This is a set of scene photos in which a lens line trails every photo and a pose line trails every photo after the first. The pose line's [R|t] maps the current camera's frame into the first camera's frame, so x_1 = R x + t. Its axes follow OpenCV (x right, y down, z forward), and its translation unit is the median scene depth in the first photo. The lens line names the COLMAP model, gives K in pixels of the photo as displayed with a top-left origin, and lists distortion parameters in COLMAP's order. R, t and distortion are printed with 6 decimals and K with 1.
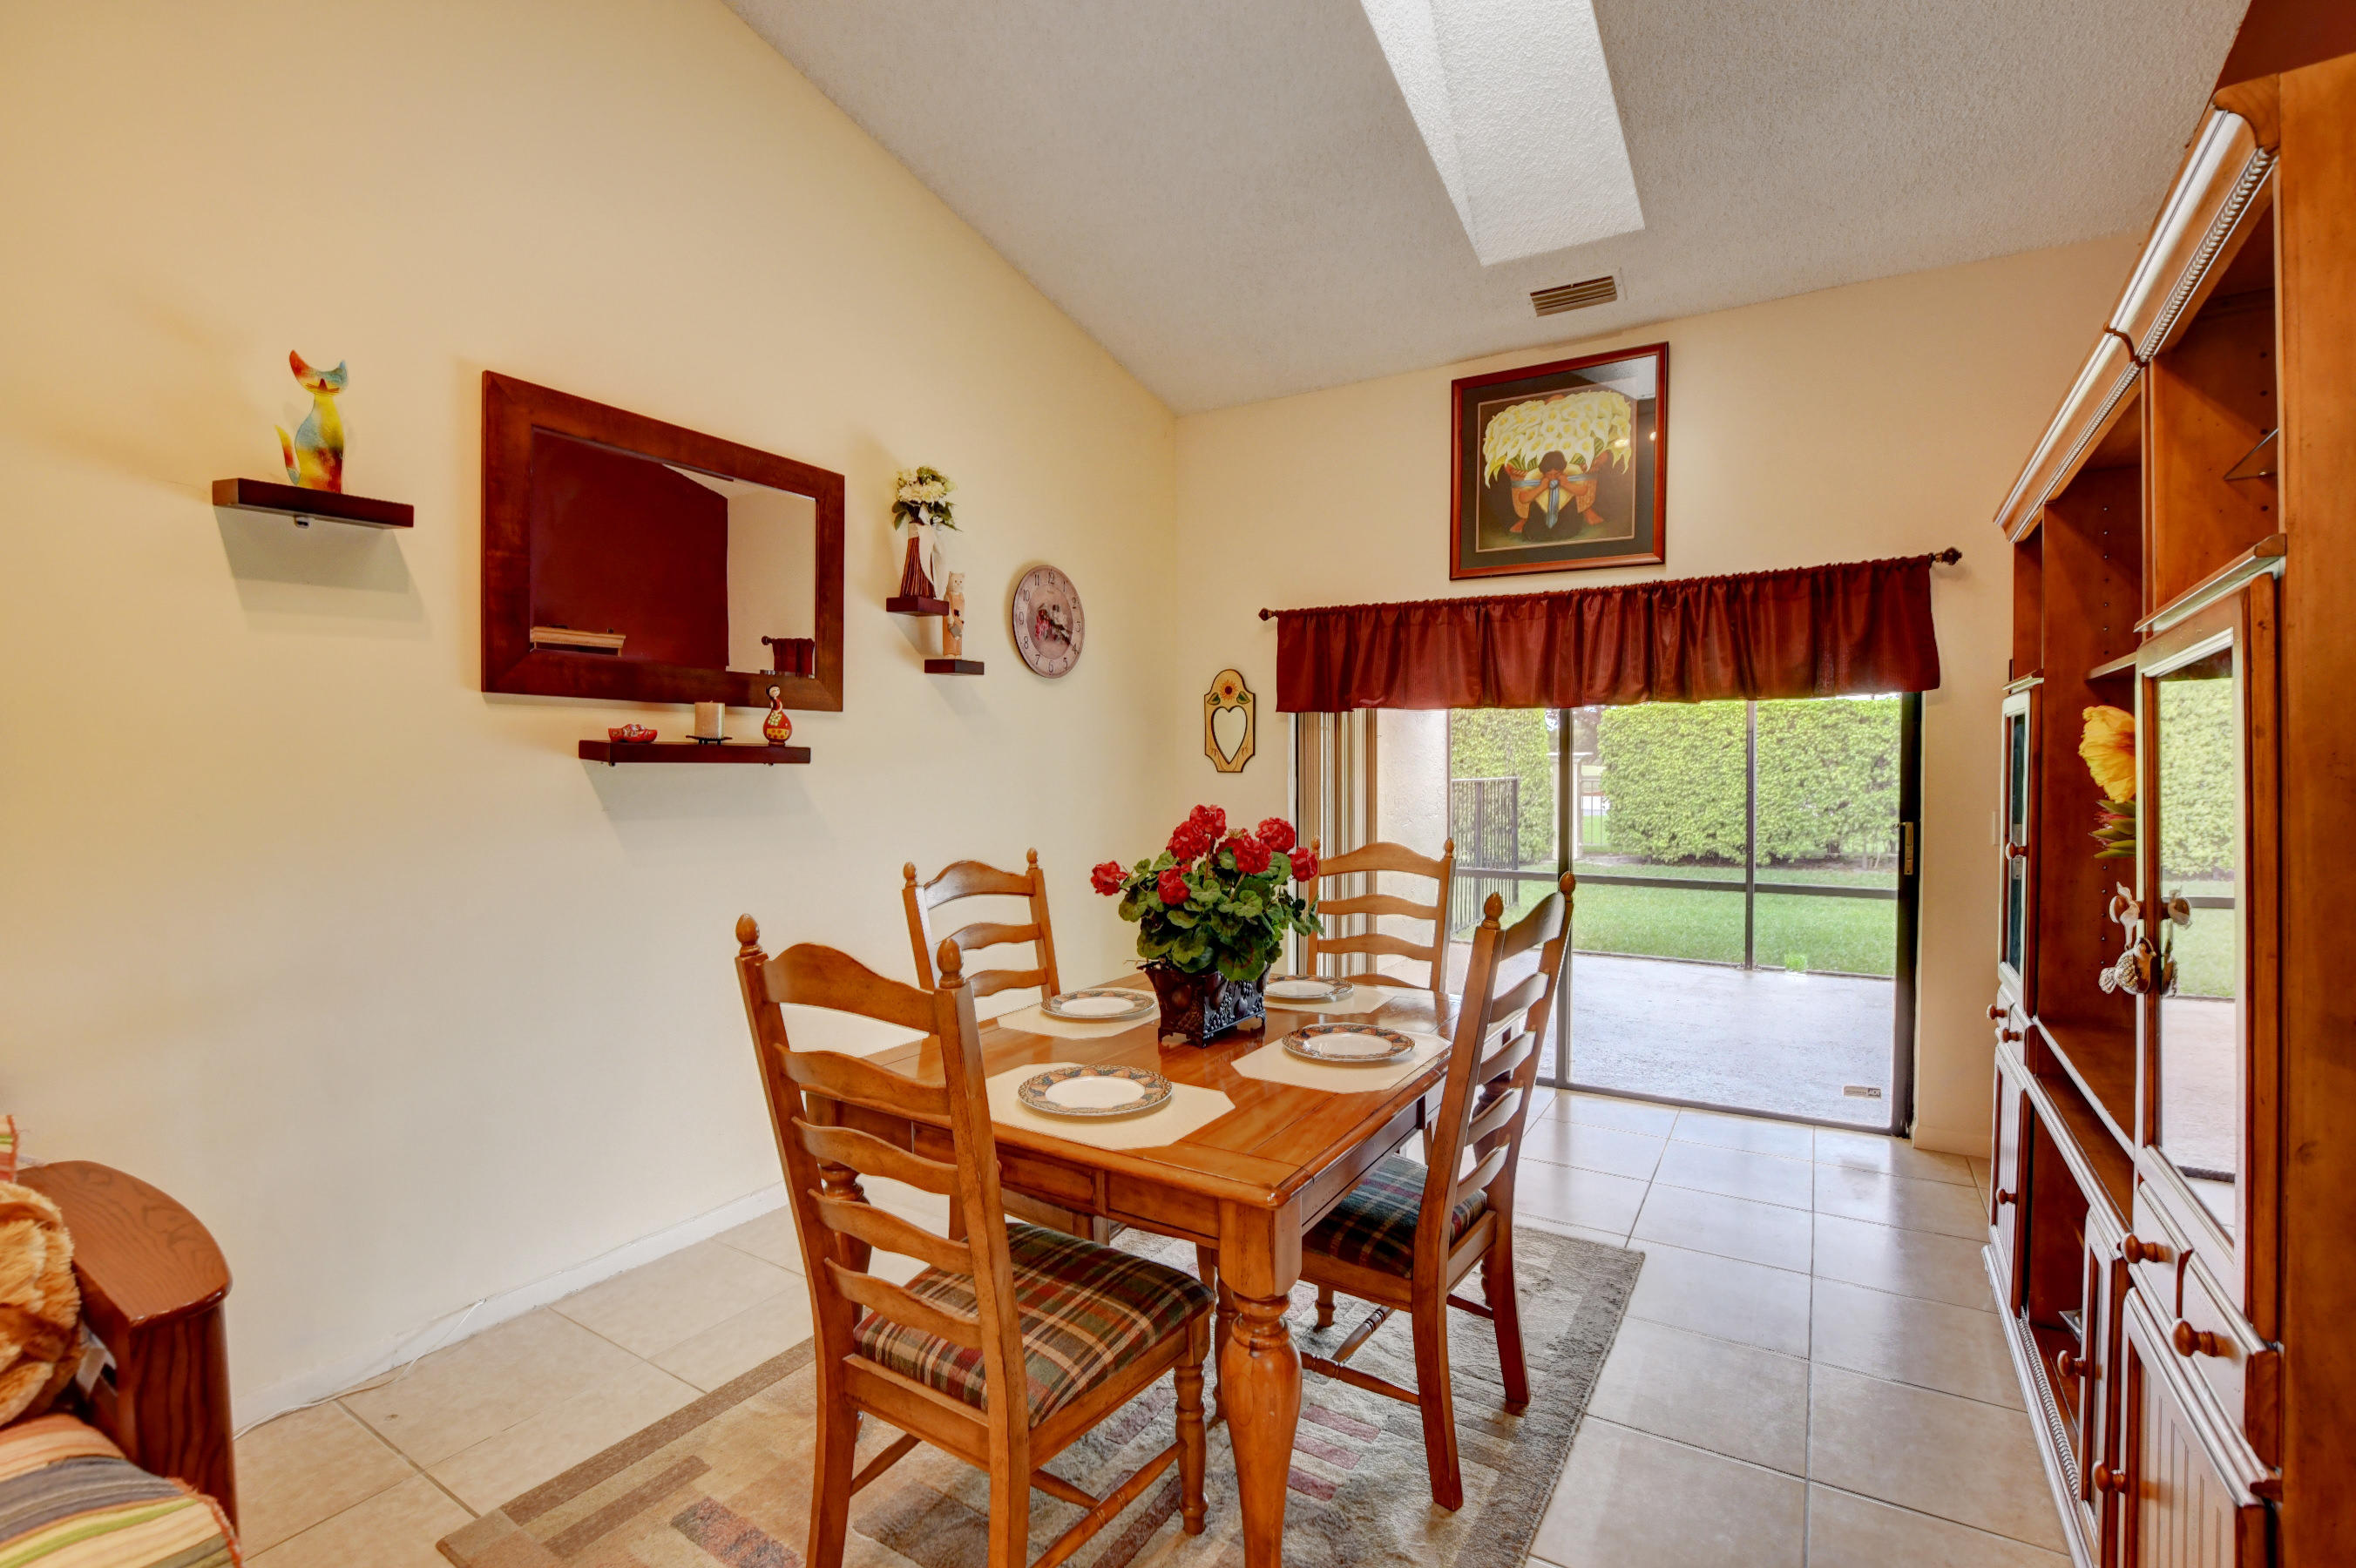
lens RADIAL K [[1039.0, 0, 1180.9], [0, 1039.0, 793.6], [0, 0, 1]] dist [-0.035976, 0.007632]
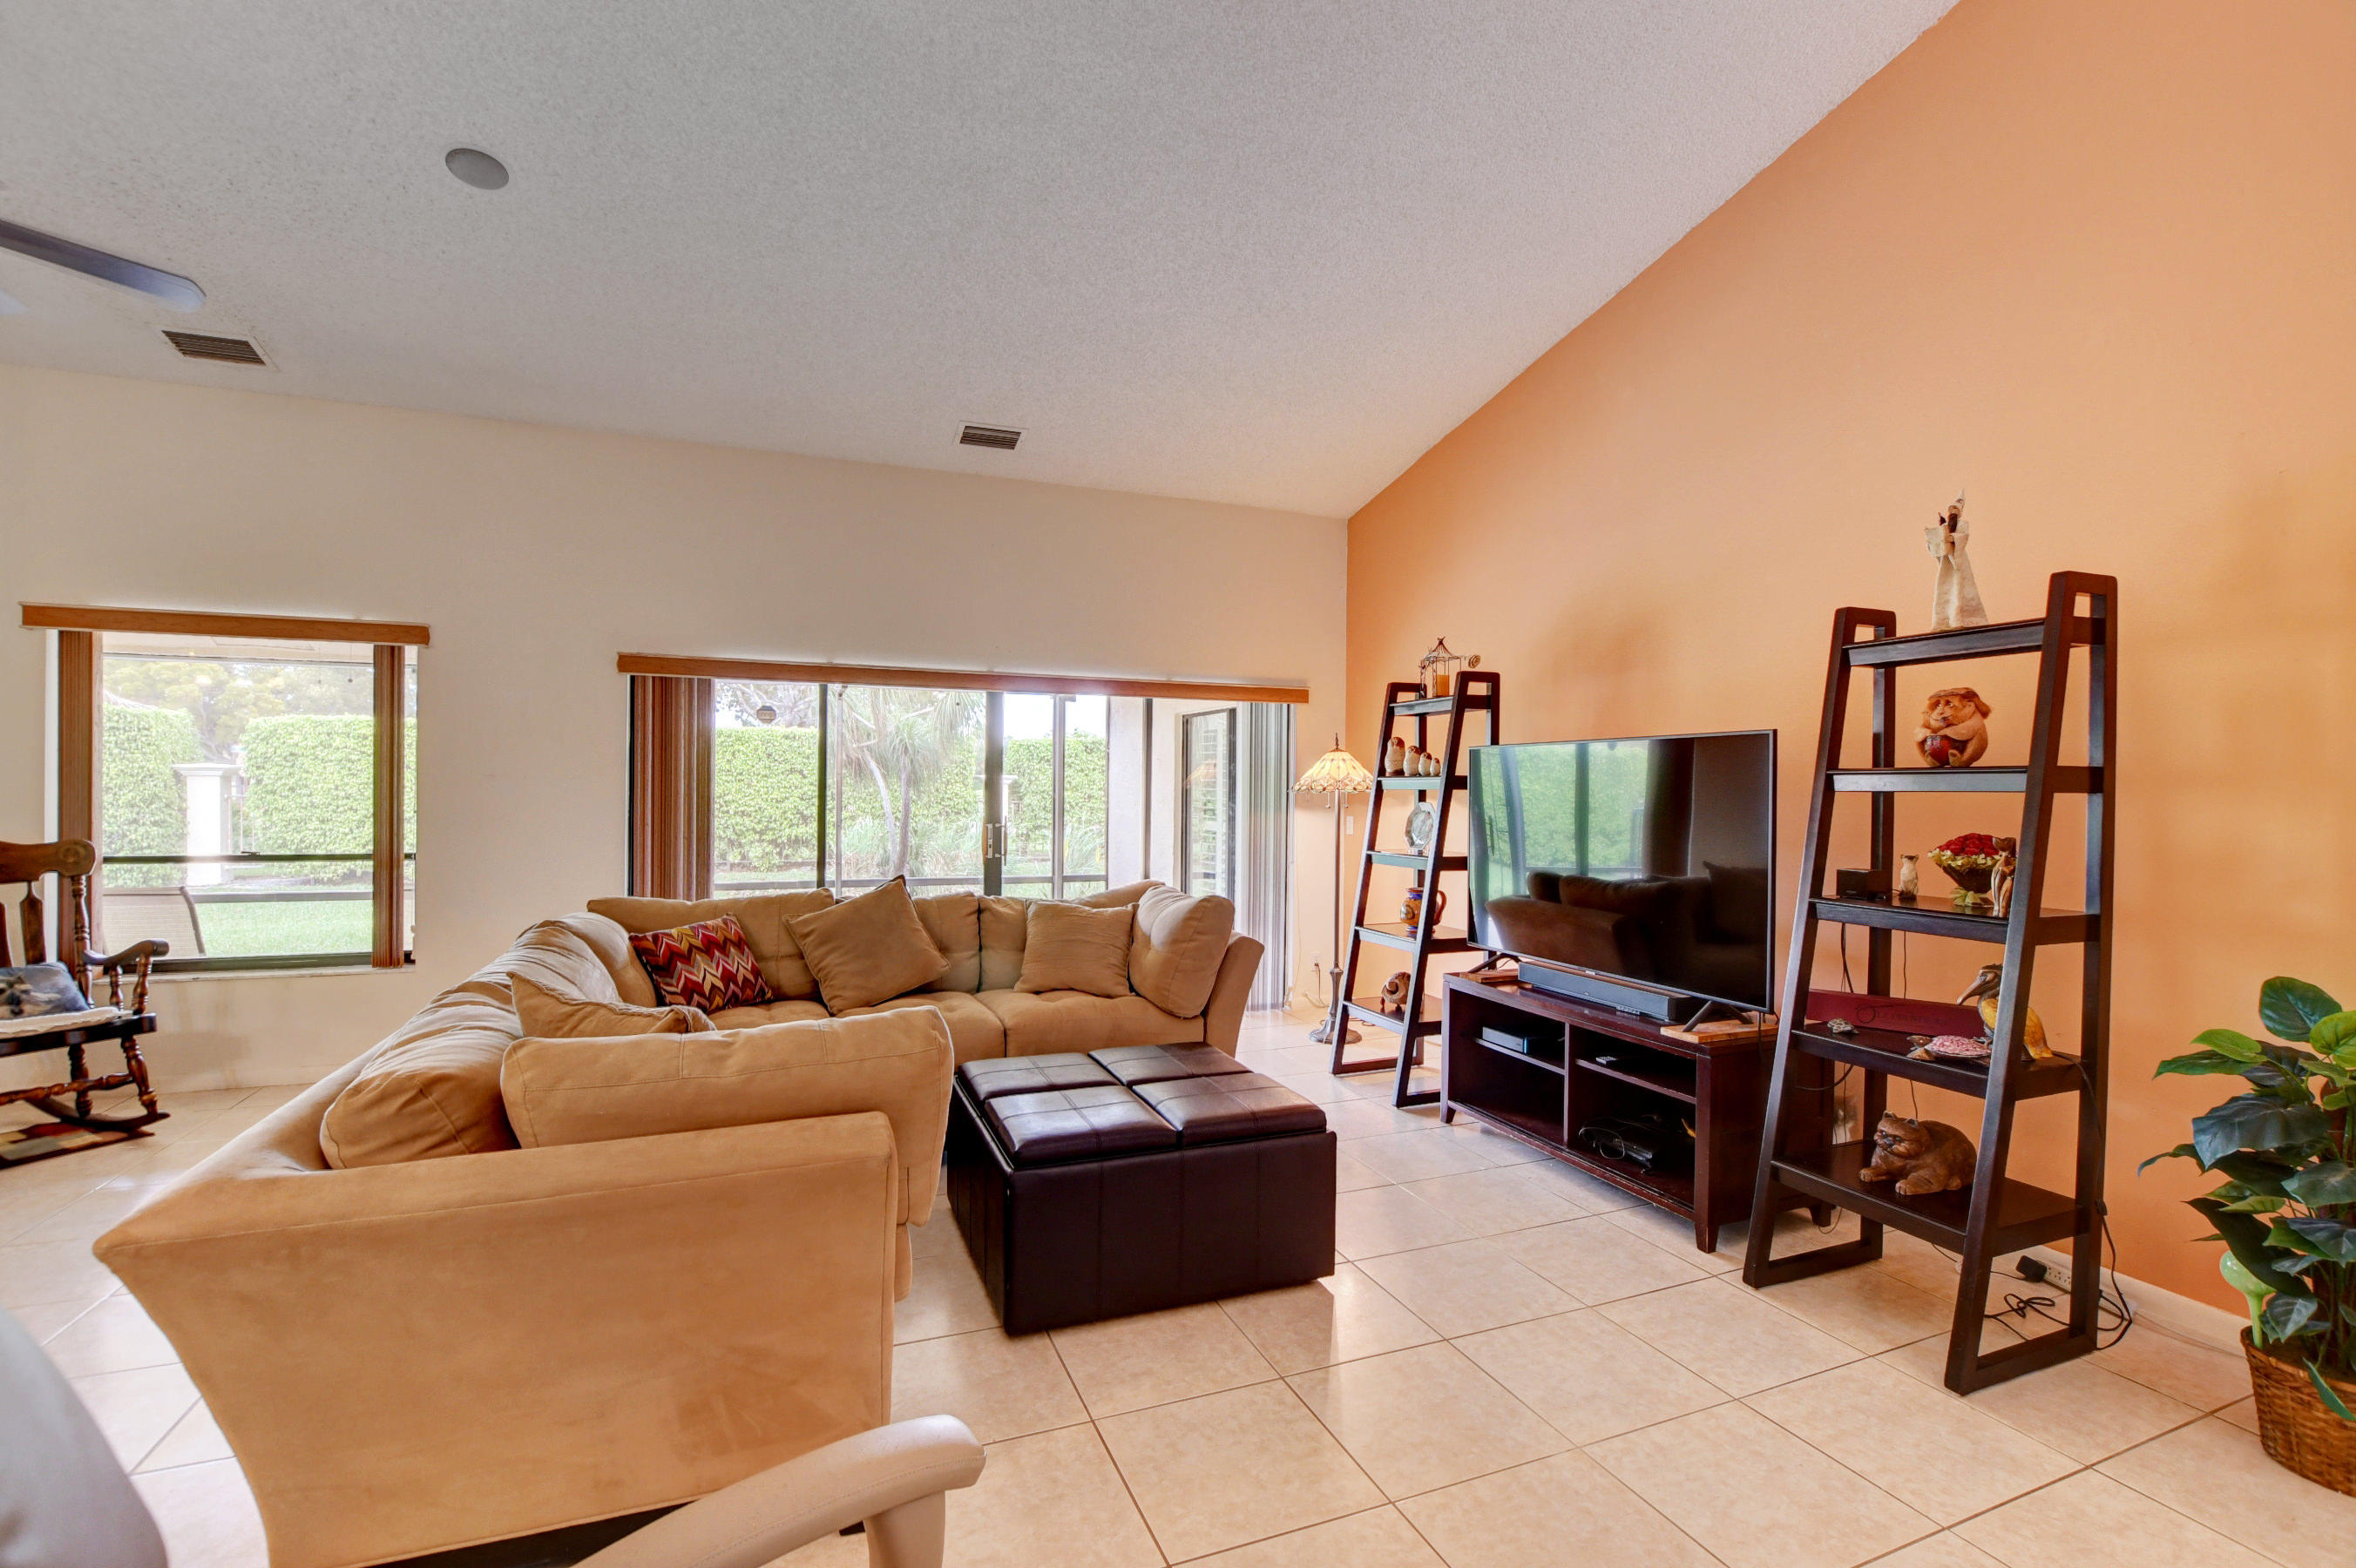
lens RADIAL K [[1039.0, 0, 1180.9], [0, 1039.0, 793.6], [0, 0, 1]] dist [-0.035976, 0.007632]
pose [[0.595769, 0.005039, 0.803140, 0.755691], [0.008271, 0.999889, -0.012408, 0.014743], [-0.803113, 0.014035, 0.595661, -0.813483]]
